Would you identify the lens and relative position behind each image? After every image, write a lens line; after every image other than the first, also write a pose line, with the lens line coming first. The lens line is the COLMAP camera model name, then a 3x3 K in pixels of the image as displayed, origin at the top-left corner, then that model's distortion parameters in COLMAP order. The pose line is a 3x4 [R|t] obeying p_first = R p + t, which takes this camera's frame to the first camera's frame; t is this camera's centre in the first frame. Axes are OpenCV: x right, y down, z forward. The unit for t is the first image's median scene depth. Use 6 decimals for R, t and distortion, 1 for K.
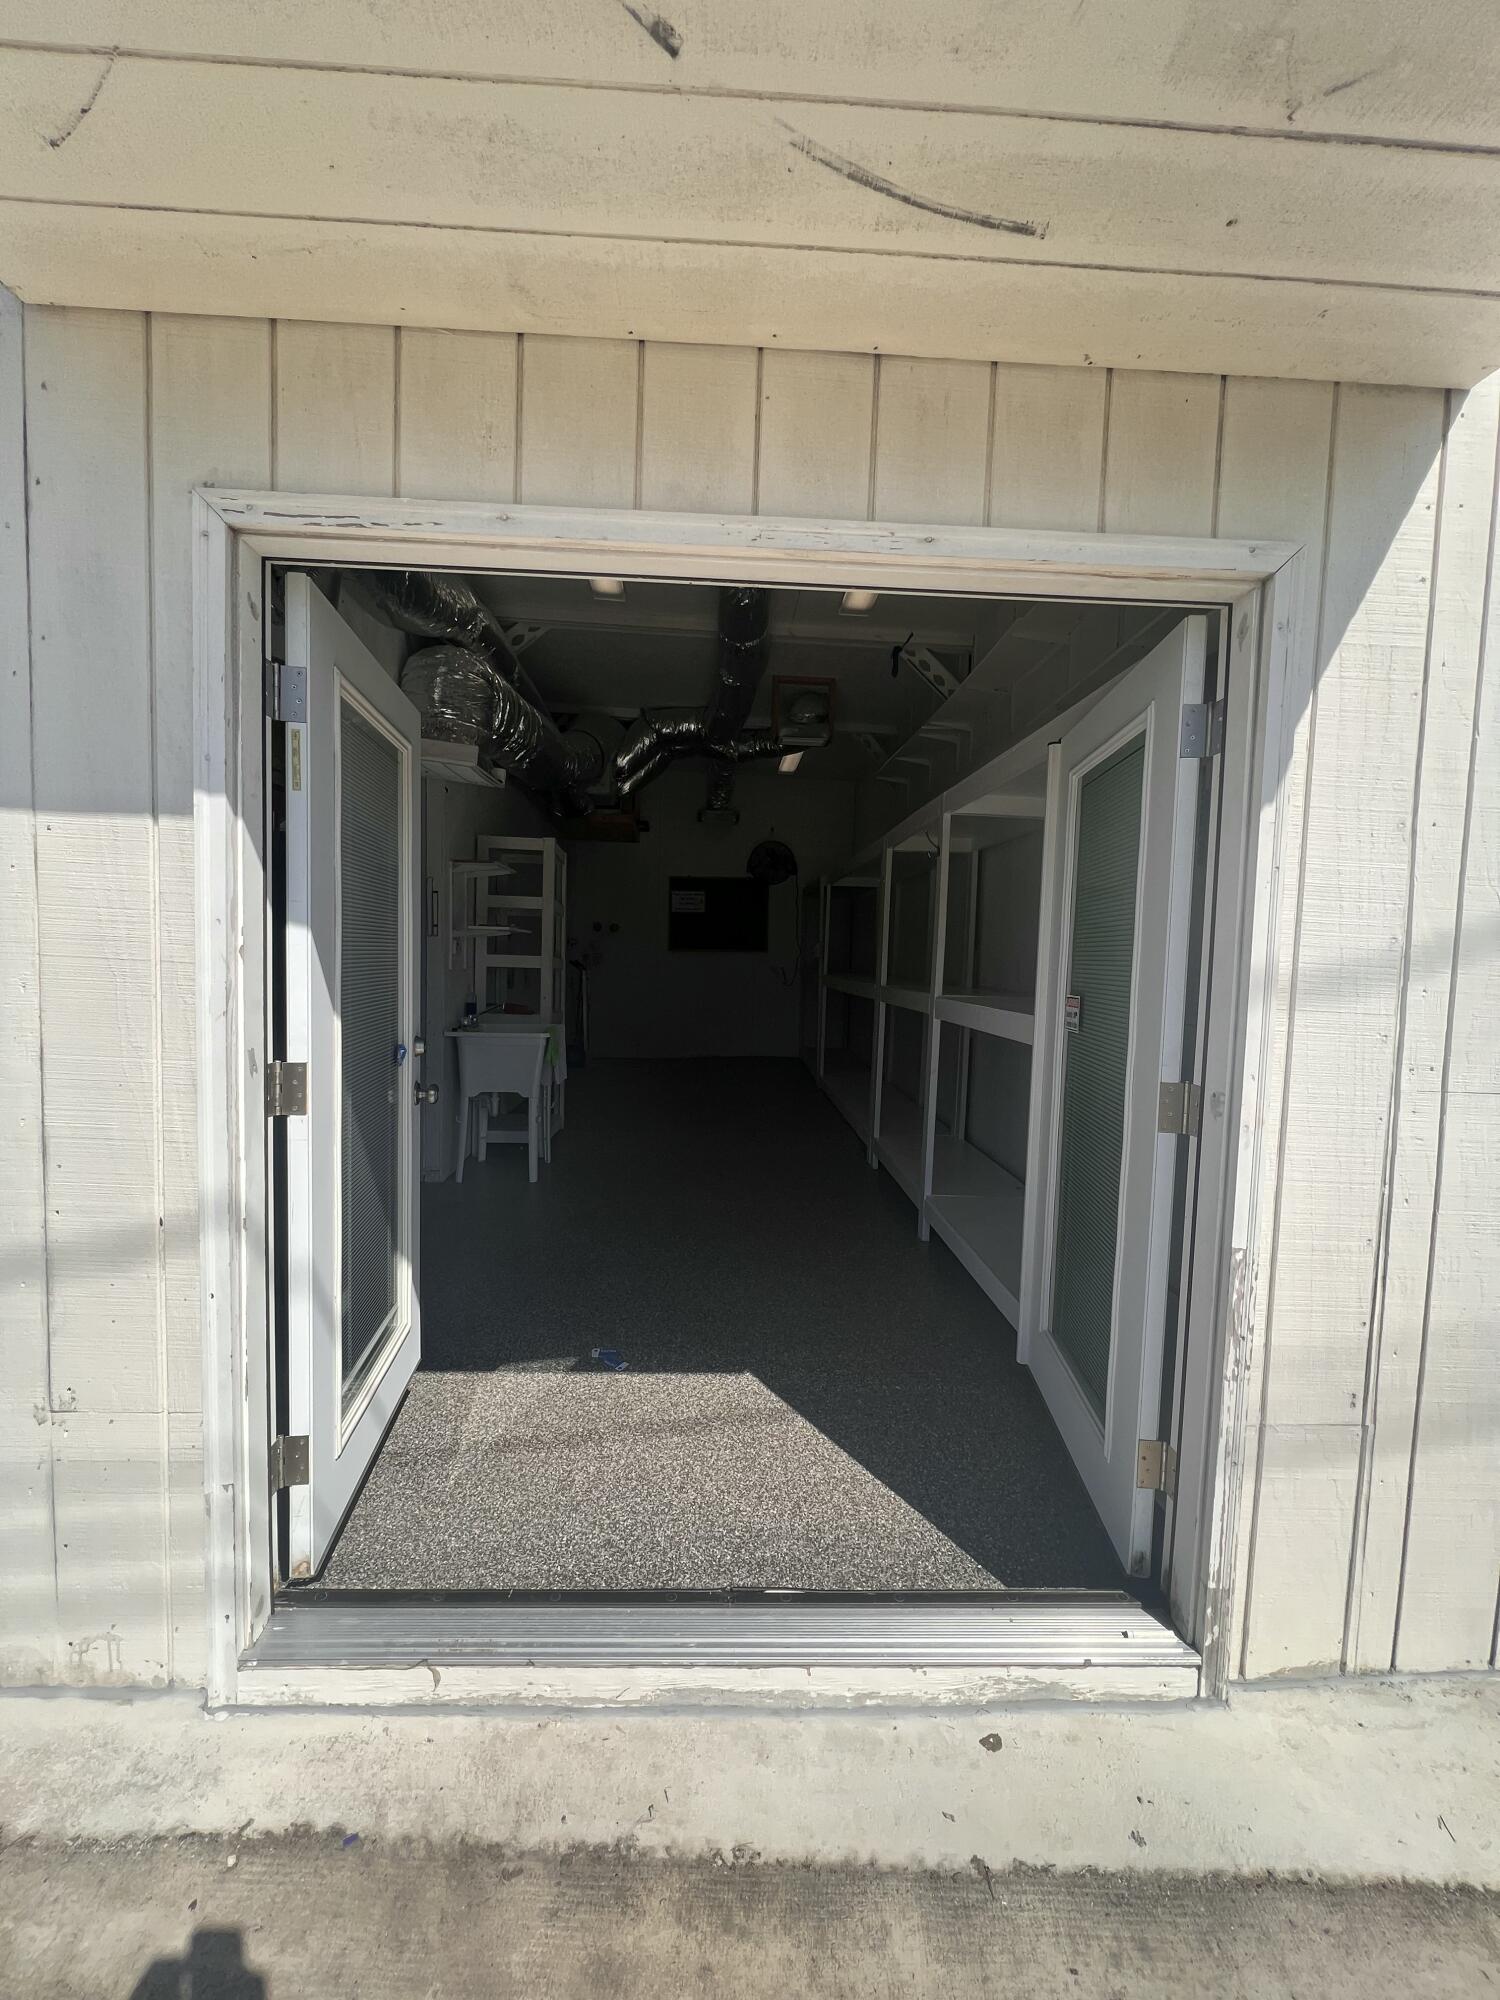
lens RADIAL K [[799.8, 0, 750.0], [0, 799.8, 1000.0], [0, 0, 1]] dist [-0.001552, -0.000317]
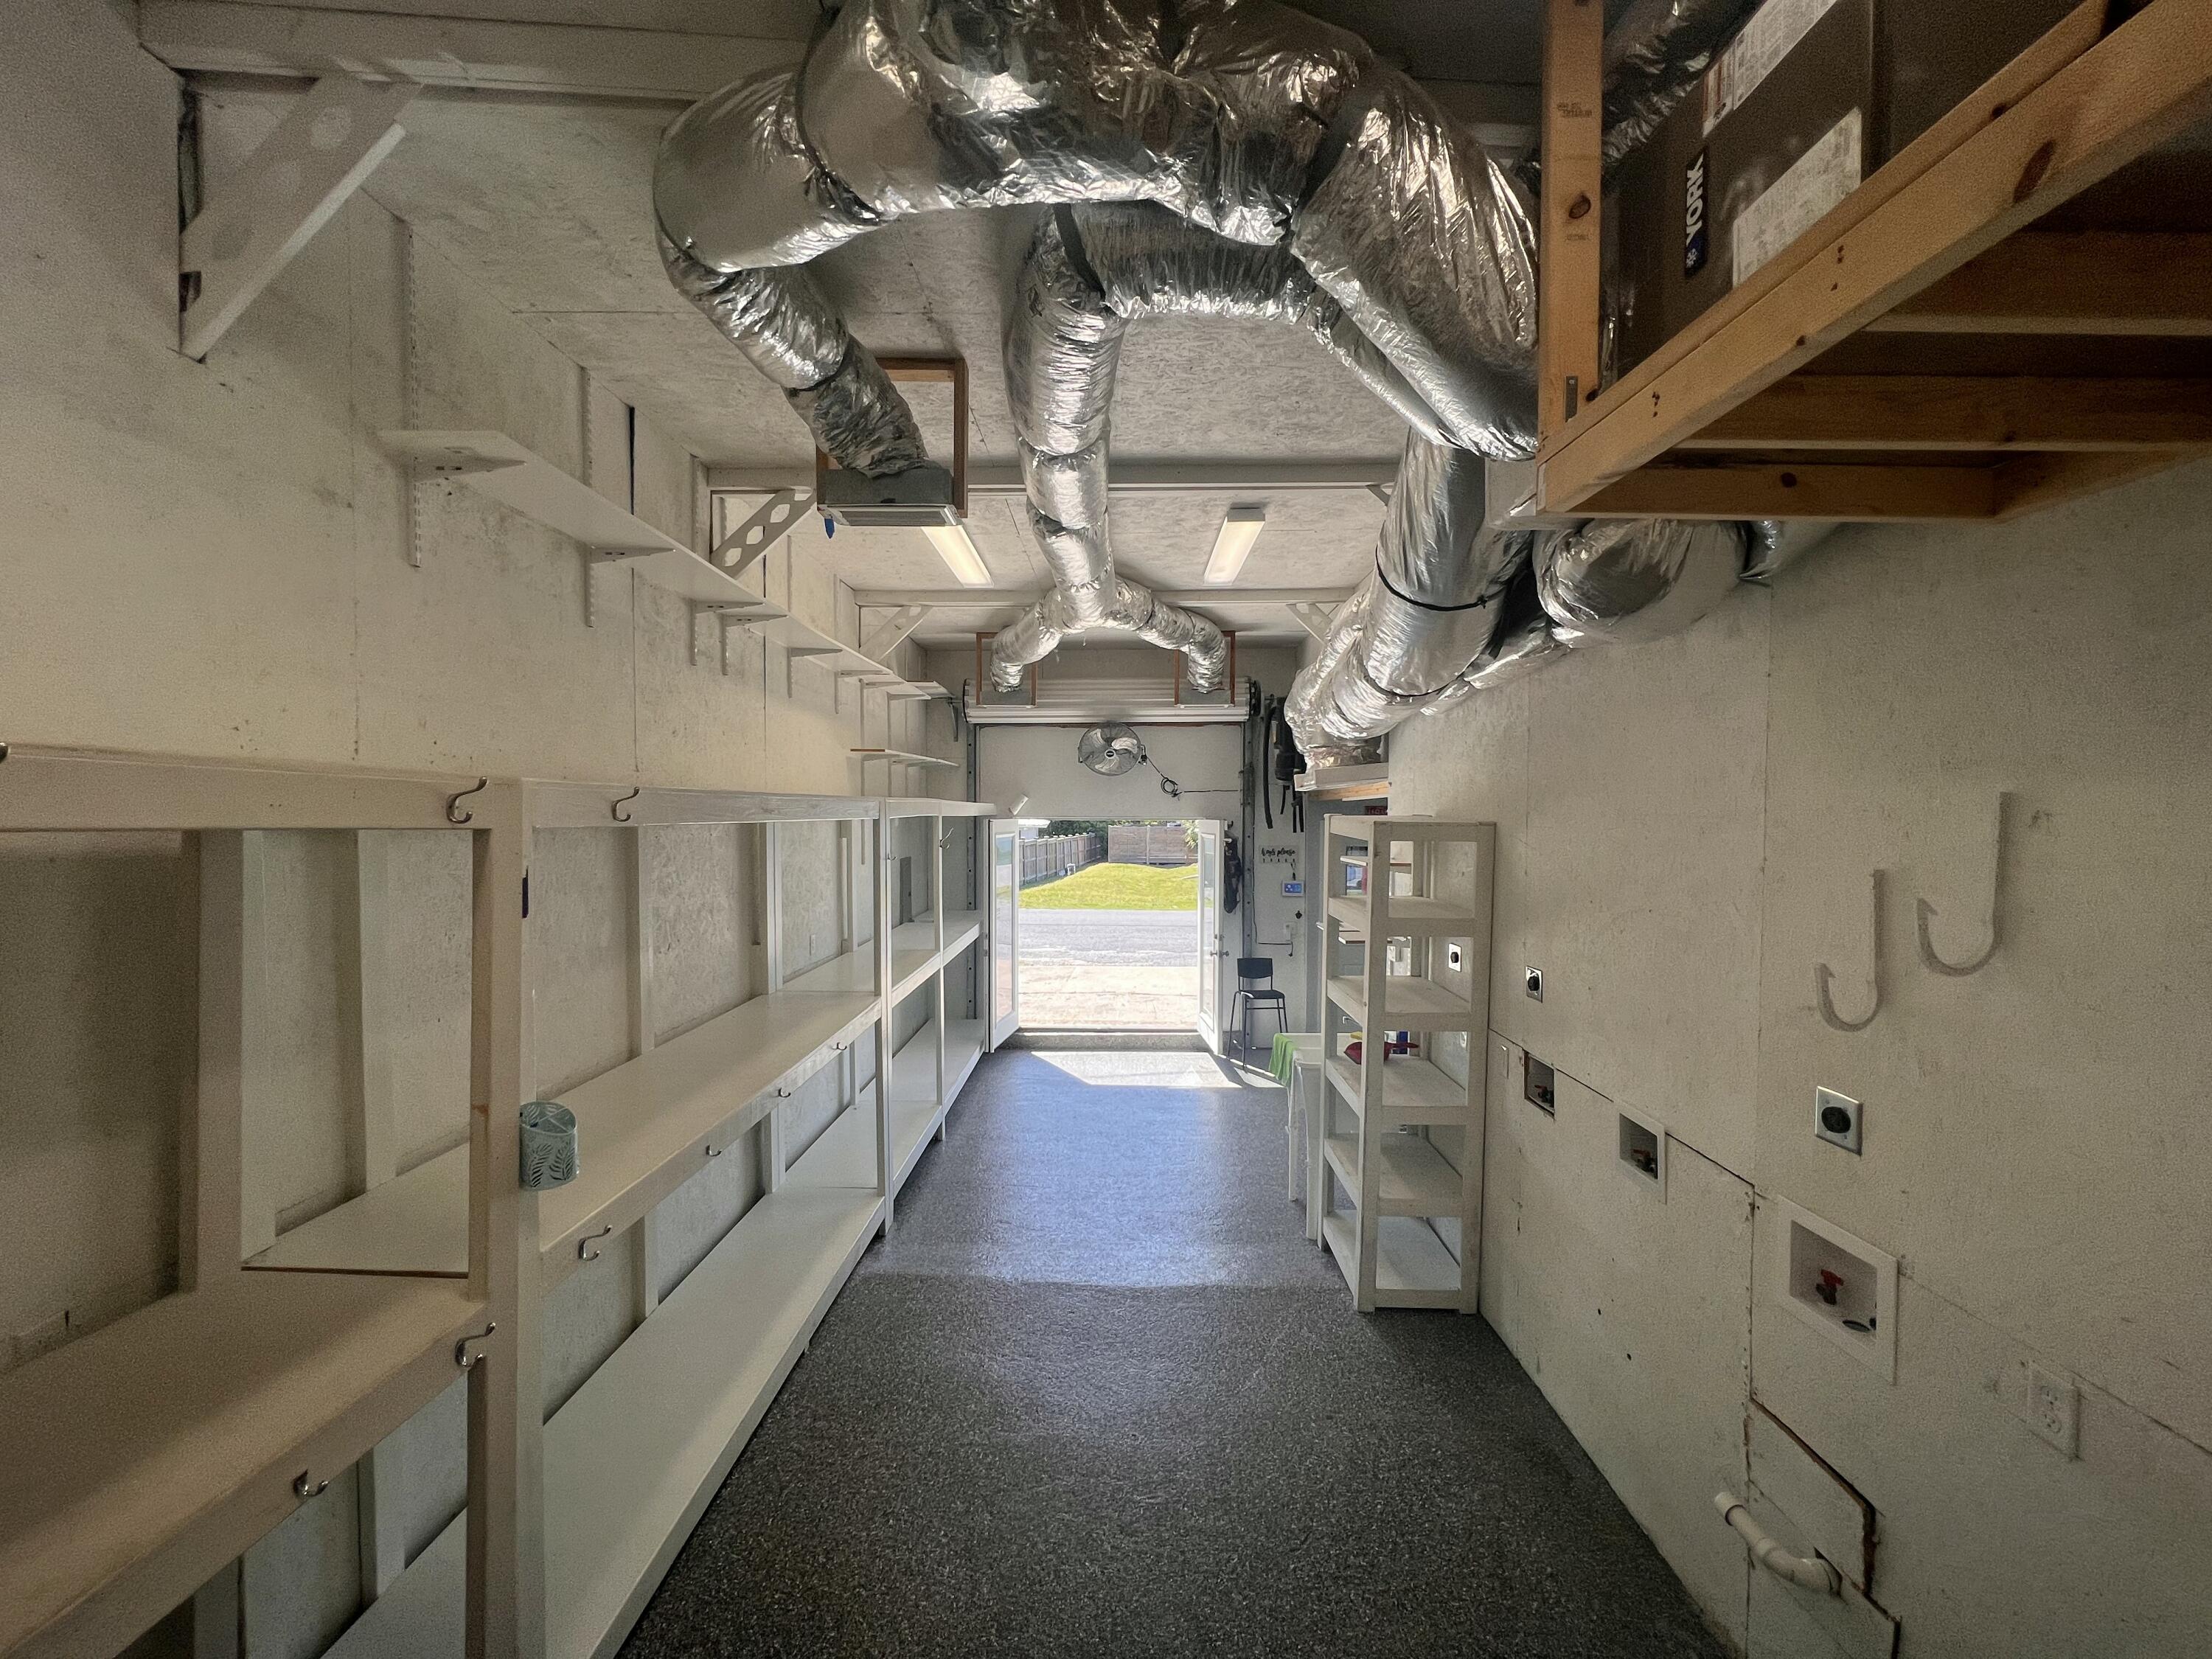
lens RADIAL K [[880.0, 0, 1106.0], [0, 880.0, 829.5], [0, 0, 1]] dist [-0.001352, -0.000261]
pose [[-0.996463, -0.036817, 0.075535, -0.091692], [-0.030811, 0.996382, 0.079204, -0.197670], [-0.078178, 0.076597, -0.993993, 1.491147]]
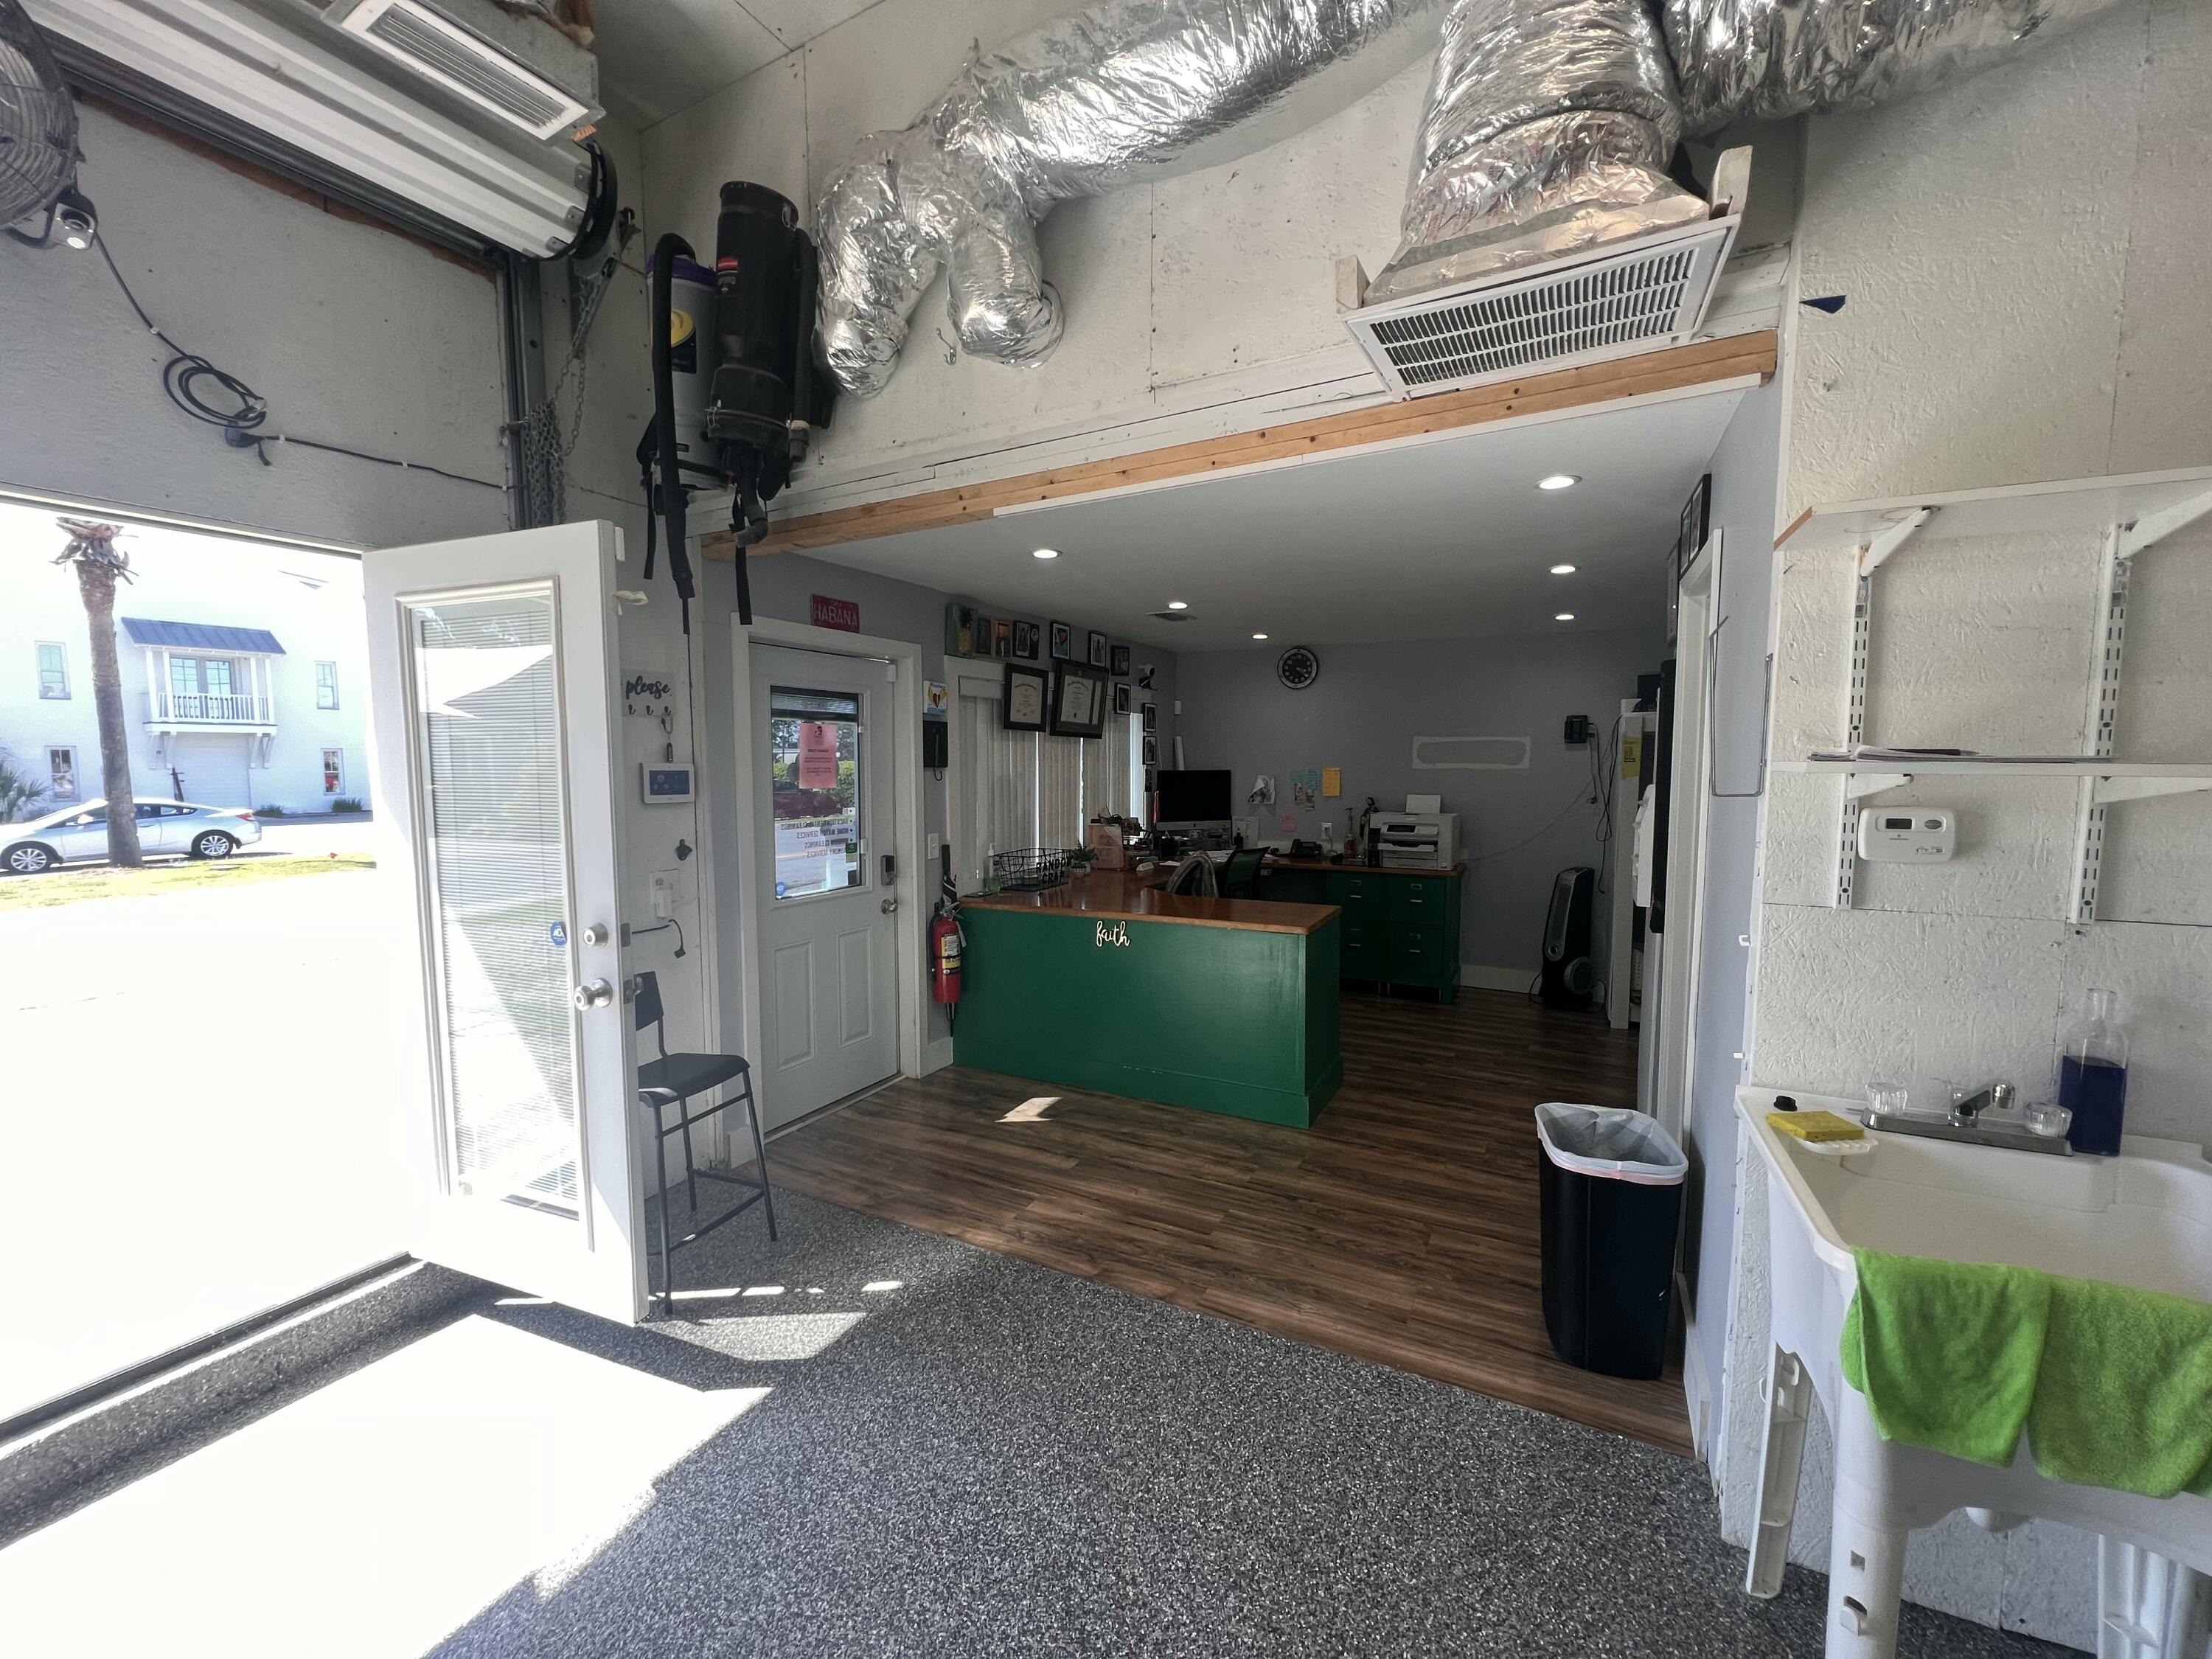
lens RADIAL K [[884.6, 0, 1106.0], [0, 884.6, 829.5], [0, 0, 1]] dist [-0.001552, -0.000317]
pose [[-0.507946, 0.040943, -0.860415, 0.034321], [-0.063055, 0.994423, 0.084544, -0.052703], [0.859078, 0.097197, -0.502532, 0.678248]]
